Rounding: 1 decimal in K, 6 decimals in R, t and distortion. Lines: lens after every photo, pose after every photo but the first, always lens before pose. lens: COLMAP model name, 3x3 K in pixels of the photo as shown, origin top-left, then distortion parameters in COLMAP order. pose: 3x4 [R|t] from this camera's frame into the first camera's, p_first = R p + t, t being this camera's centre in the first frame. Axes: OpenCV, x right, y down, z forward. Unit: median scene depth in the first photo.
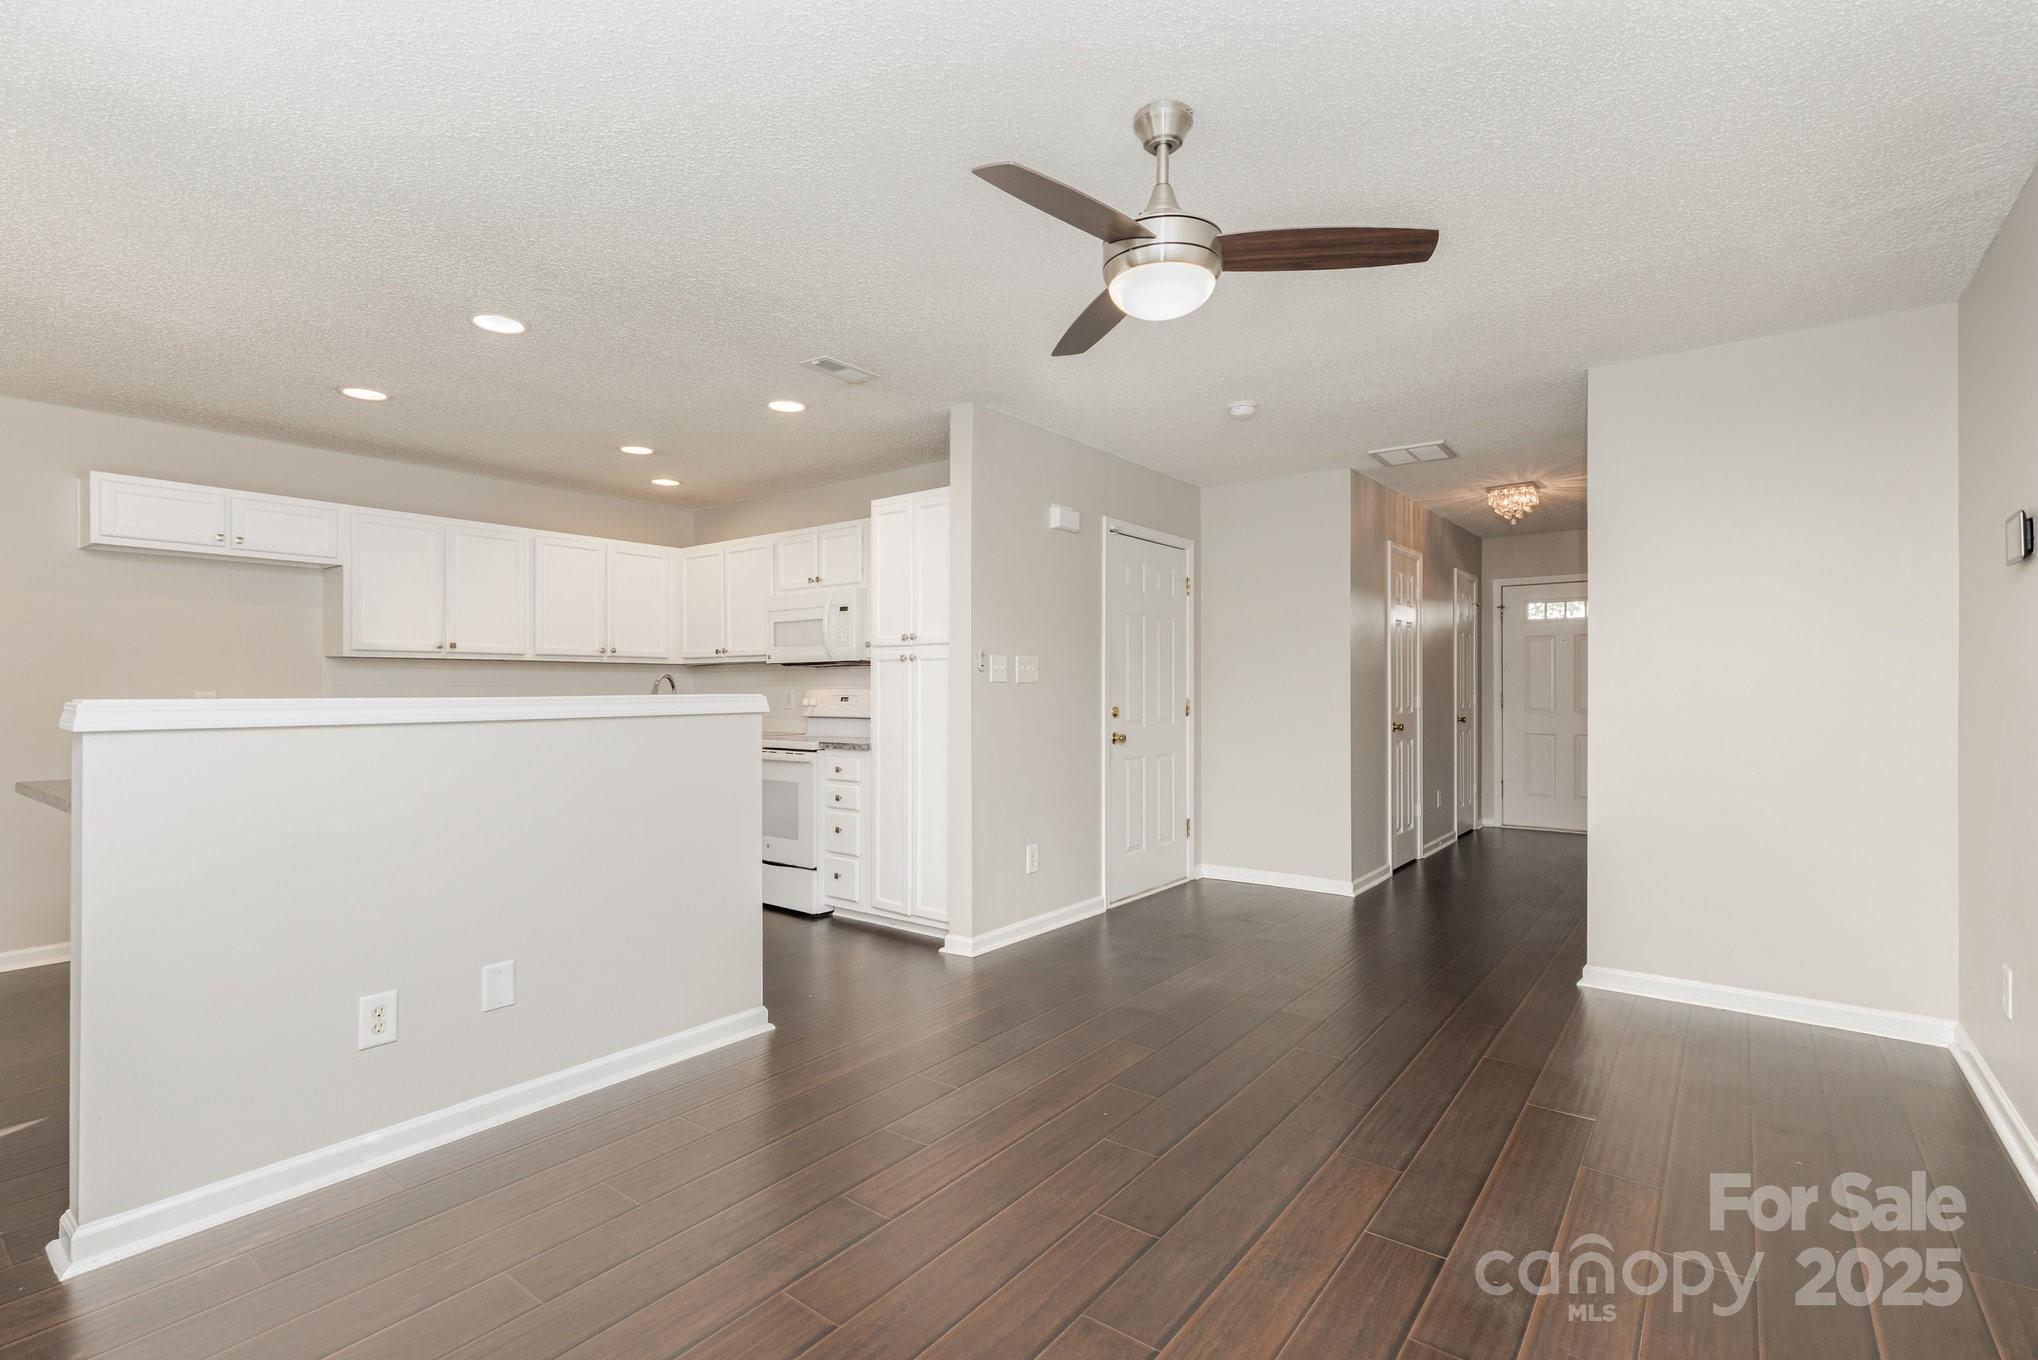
lens RADIAL K [[939.9, 0, 994.9], [0, 939.9, 688.0], [0, 0, 1]] dist [0.003253, 0.000297]
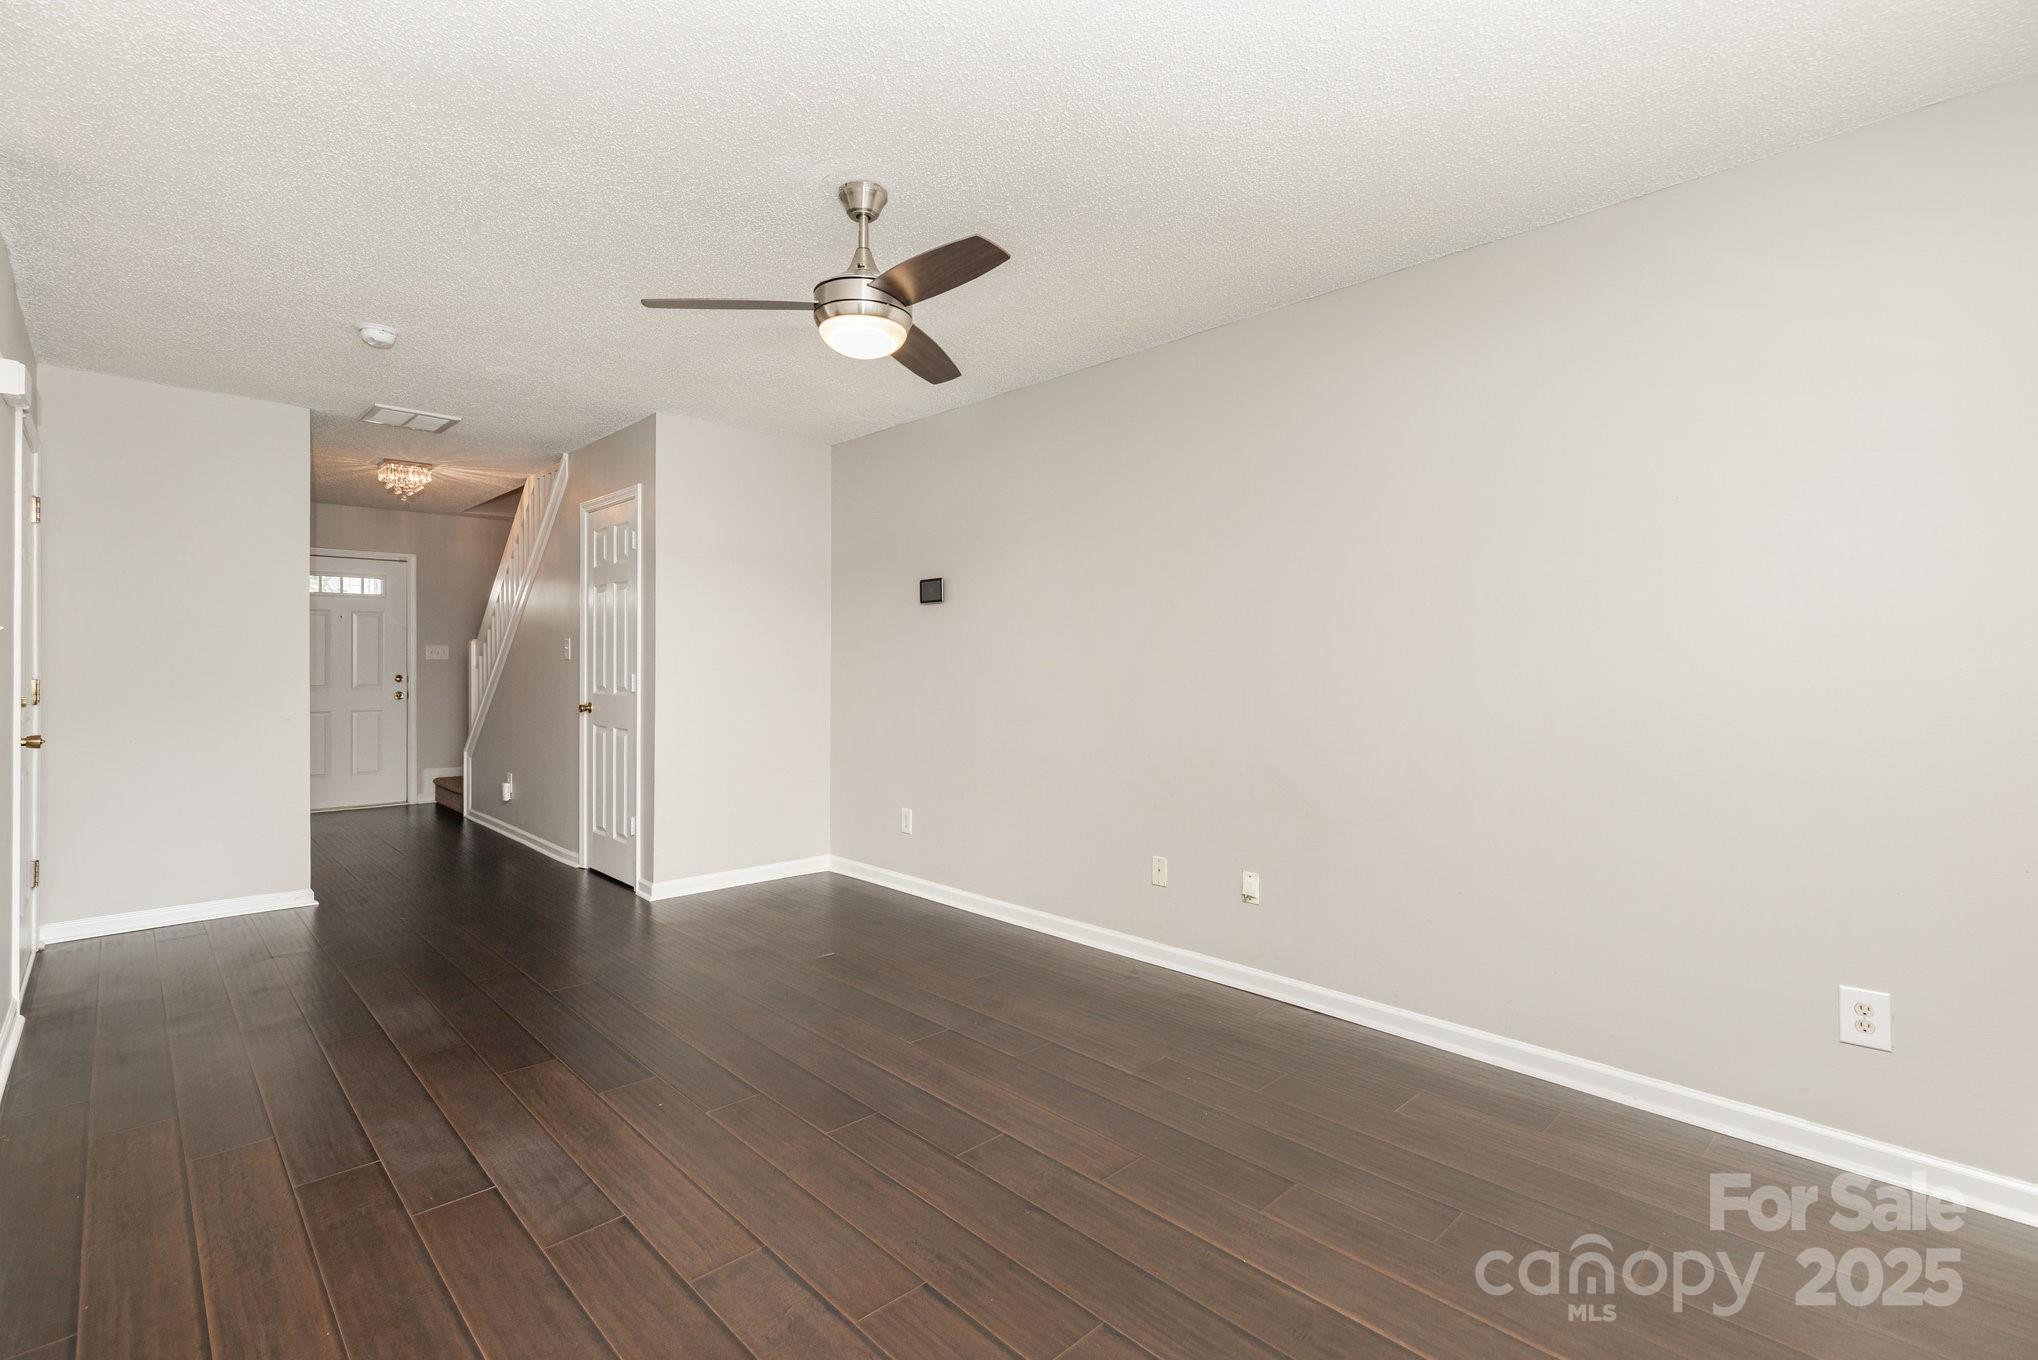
lens RADIAL K [[939.9, 0, 972.2], [0, 939.9, 677.9], [0, 0, 1]] dist [0.003253, 0.000297]
pose [[0.165136, -0.013216, 0.986182, -0.390490], [-0.002083, 0.999903, 0.013749, 0.000552], [-0.986269, -0.004324, 0.165092, 0.262158]]
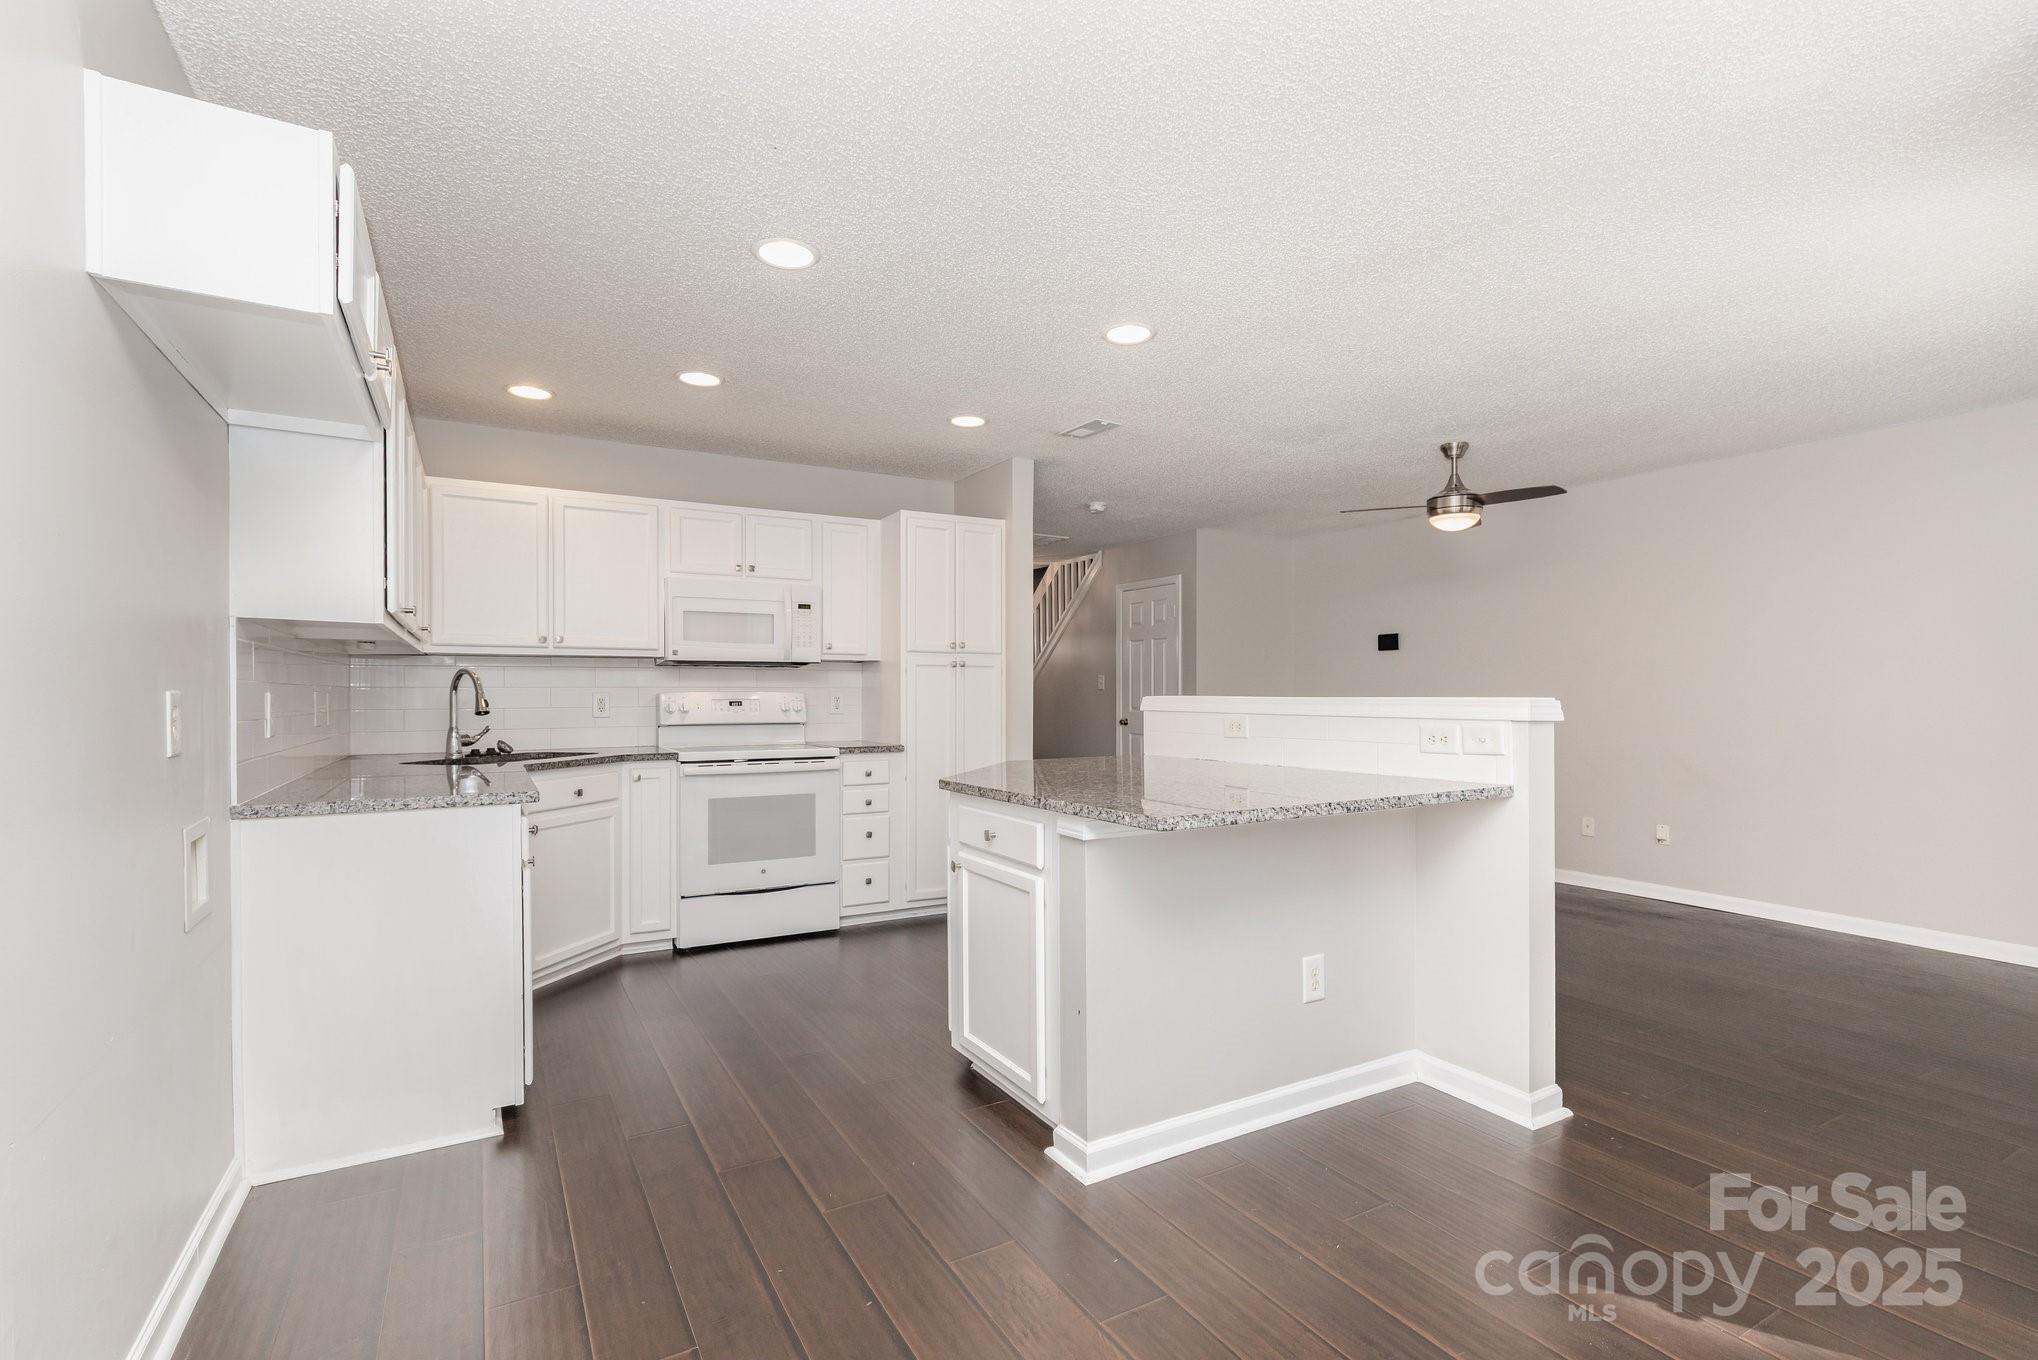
lens RADIAL K [[939.9, 0, 963.9], [0, 939.9, 690.5], [0, 0, 1]] dist [0.003253, 0.000297]
pose [[0.380944, 0.004698, 0.924586, -0.959196], [-0.003033, 0.999988, -0.003831, 0.002939], [-0.924593, -0.001344, 0.380954, 0.491537]]
